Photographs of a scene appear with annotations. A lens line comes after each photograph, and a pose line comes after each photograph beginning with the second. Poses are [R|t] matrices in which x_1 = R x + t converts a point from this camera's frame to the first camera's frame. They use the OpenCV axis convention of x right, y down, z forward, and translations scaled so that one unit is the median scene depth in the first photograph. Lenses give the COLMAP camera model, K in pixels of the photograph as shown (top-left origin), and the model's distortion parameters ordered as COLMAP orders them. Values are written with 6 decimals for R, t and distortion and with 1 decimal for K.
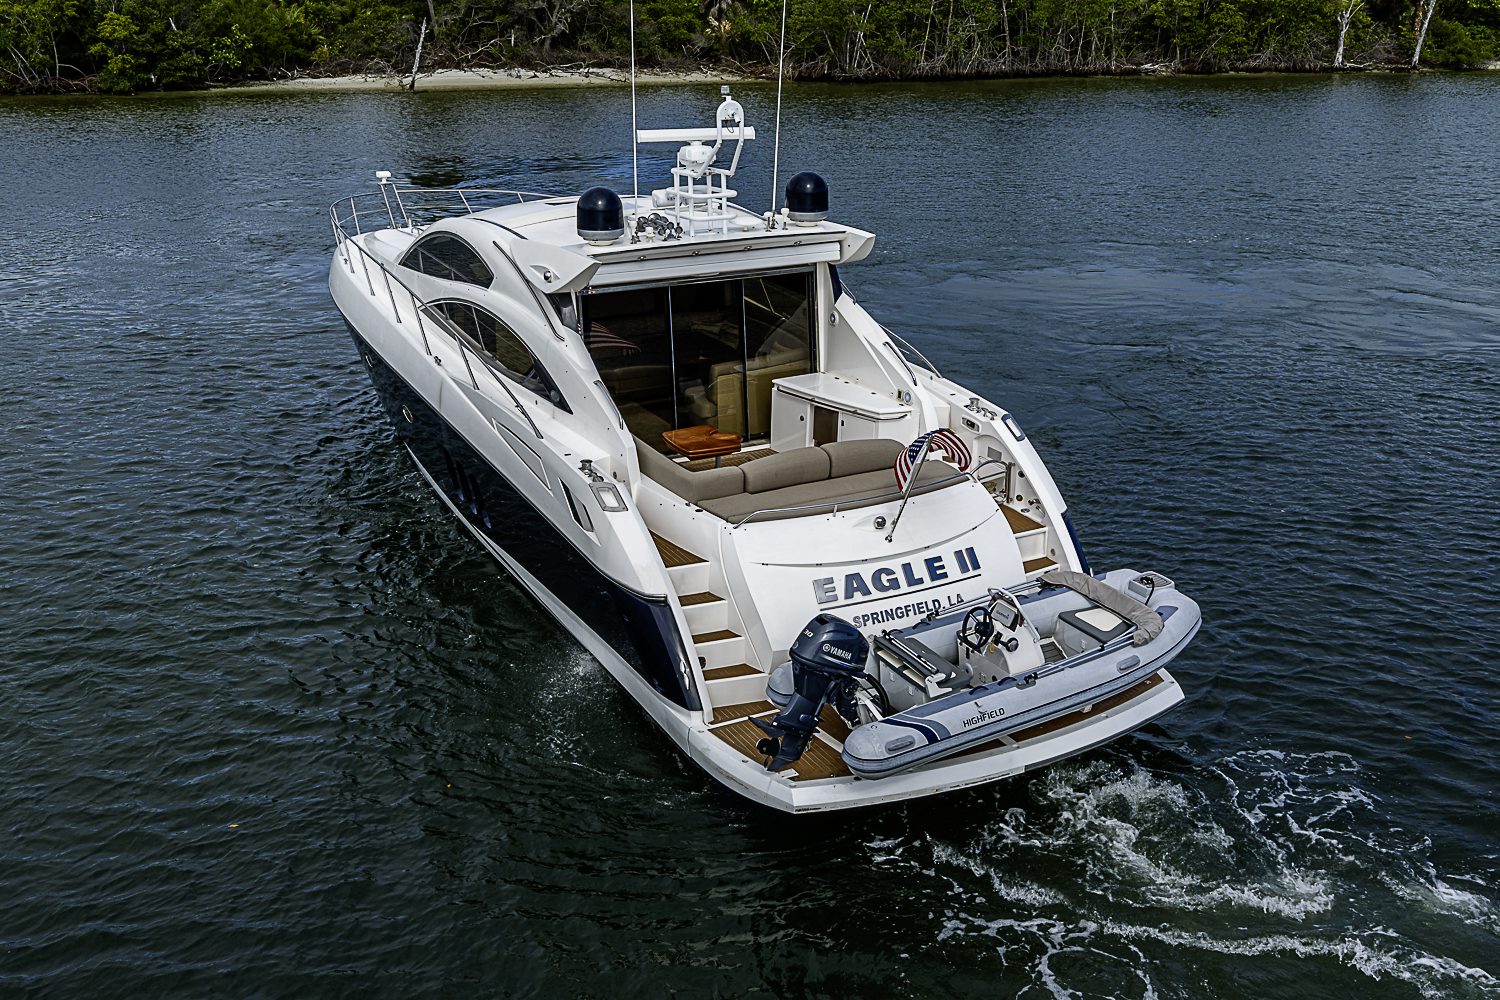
lens RADIAL K [[1539.3, 0, 747.3], [0, 1539.3, 465.6], [0, 0, 1]] dist [0.011948, -0.016400]
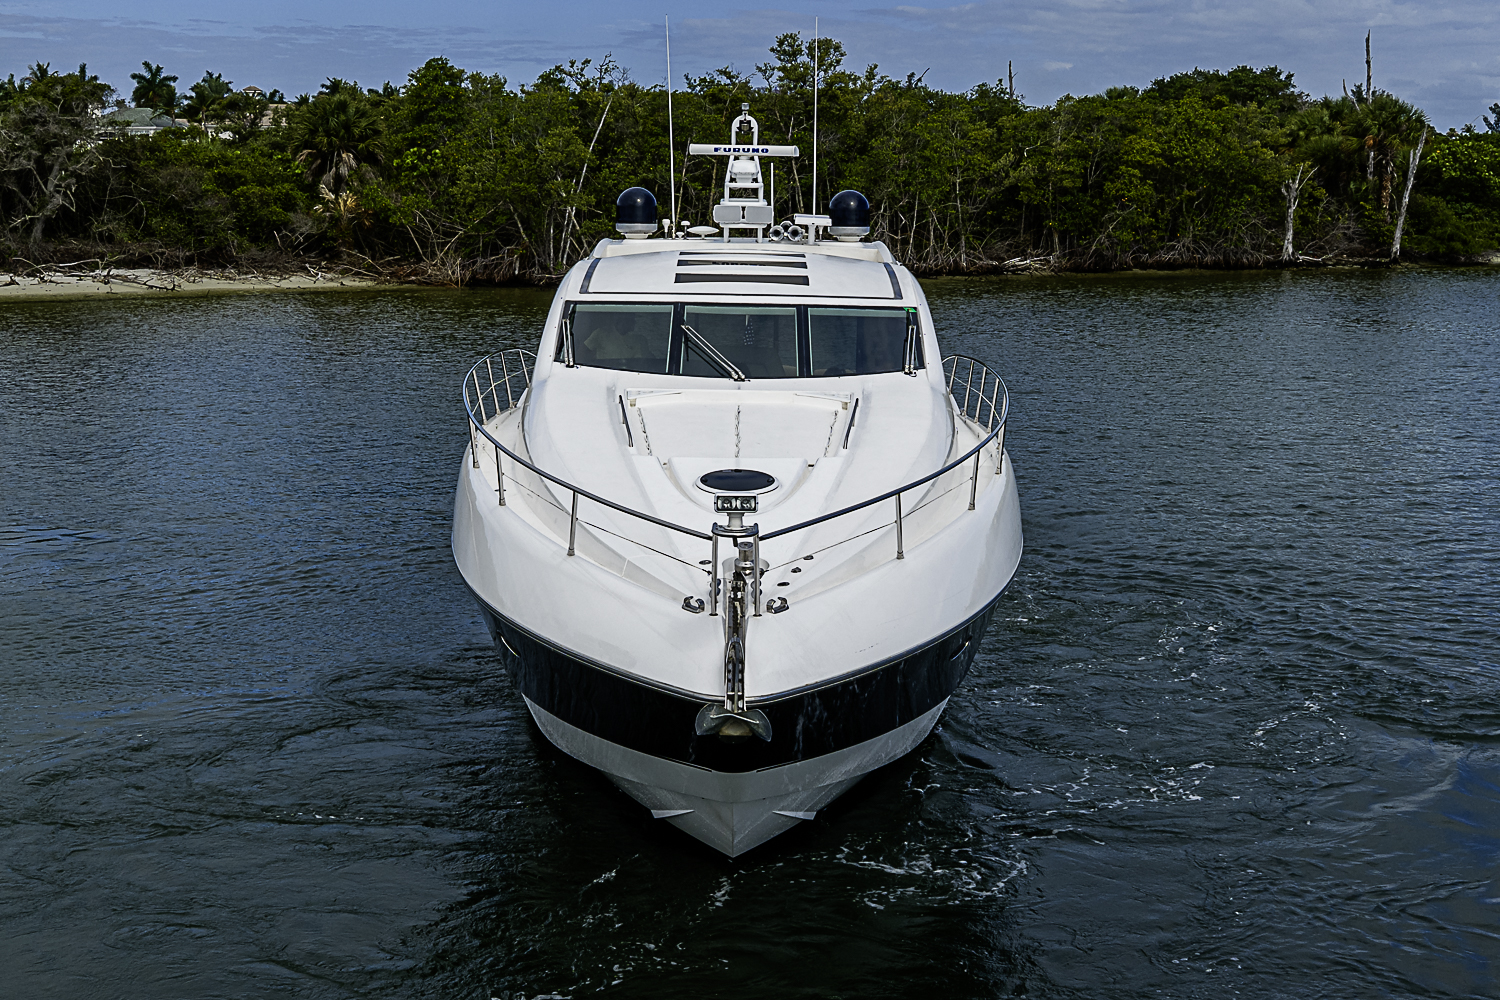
lens RADIAL K [[2020.8, 0, 731.1], [0, 2020.8, 433.7], [0, 0, 1]] dist [0.034504, -0.044822]
pose [[0.987183, -0.020591, 0.158258, 0.007320], [0.048255, 0.983737, -0.173009, -0.050692], [-0.152121, 0.178429, 0.972123, 0.222593]]
